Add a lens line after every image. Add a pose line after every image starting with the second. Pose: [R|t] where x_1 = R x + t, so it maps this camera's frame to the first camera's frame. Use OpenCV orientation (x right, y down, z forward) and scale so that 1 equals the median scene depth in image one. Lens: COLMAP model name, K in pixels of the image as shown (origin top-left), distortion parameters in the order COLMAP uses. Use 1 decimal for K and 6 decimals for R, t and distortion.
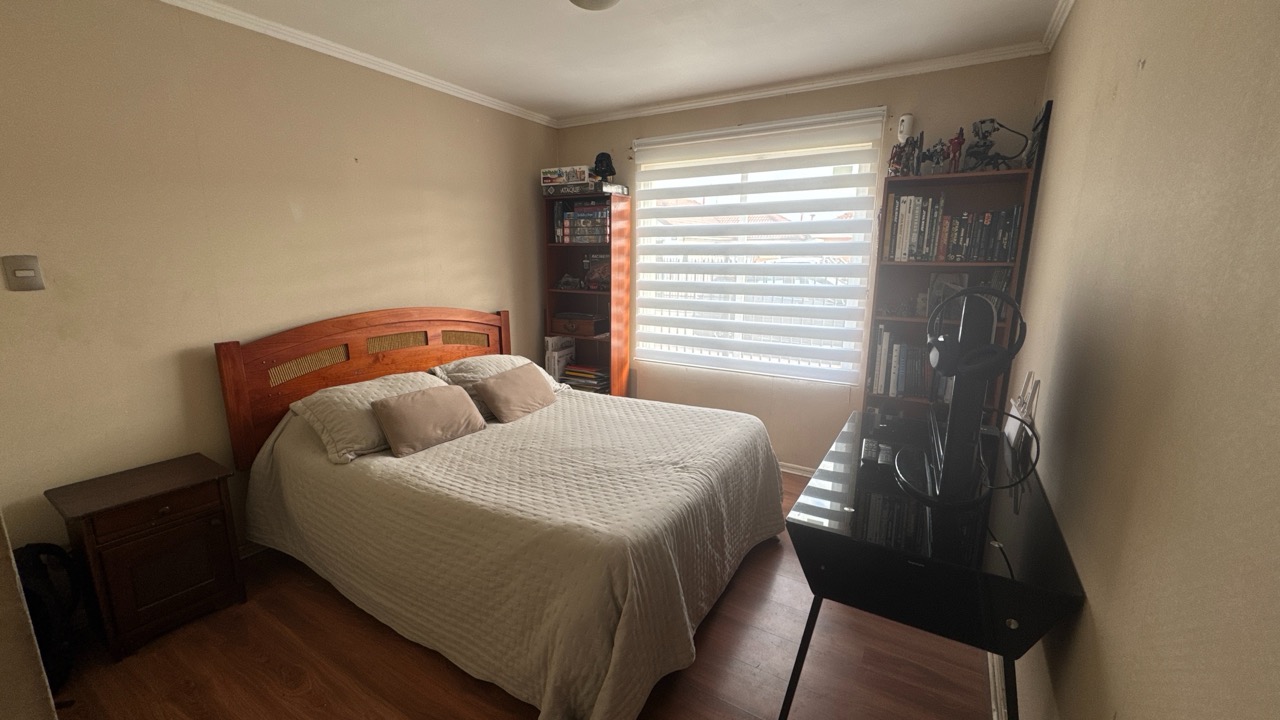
lens RADIAL K [[508.4, 0, 639.4], [0, 508.4, 359.6], [0, 0, 1]] dist [-0.003424, 0.000652]
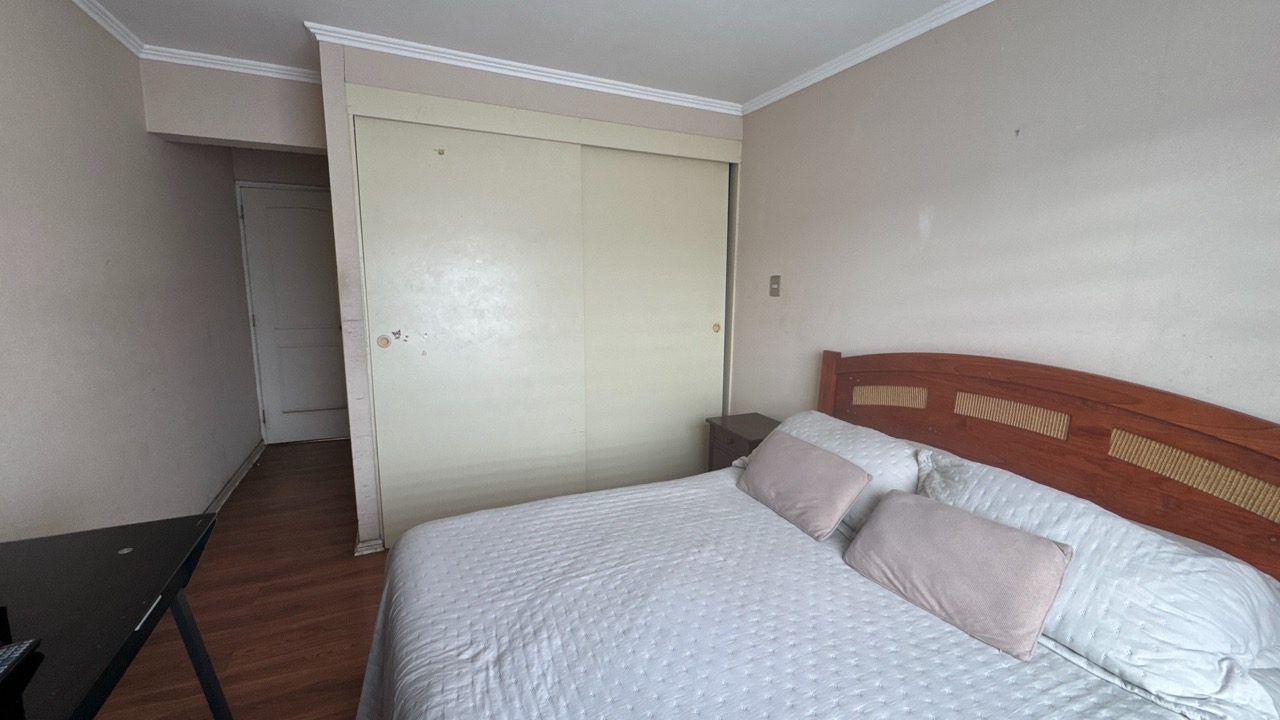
lens RADIAL K [[508.4, 0, 639.4], [0, 508.4, 359.6], [0, 0, 1]] dist [-0.003424, 0.000652]
pose [[-0.554769, 0.120448, -0.823240, 0.343605], [-0.175192, 0.950370, 0.257107, -0.221164], [0.813351, 0.286860, -0.506134, 1.166486]]
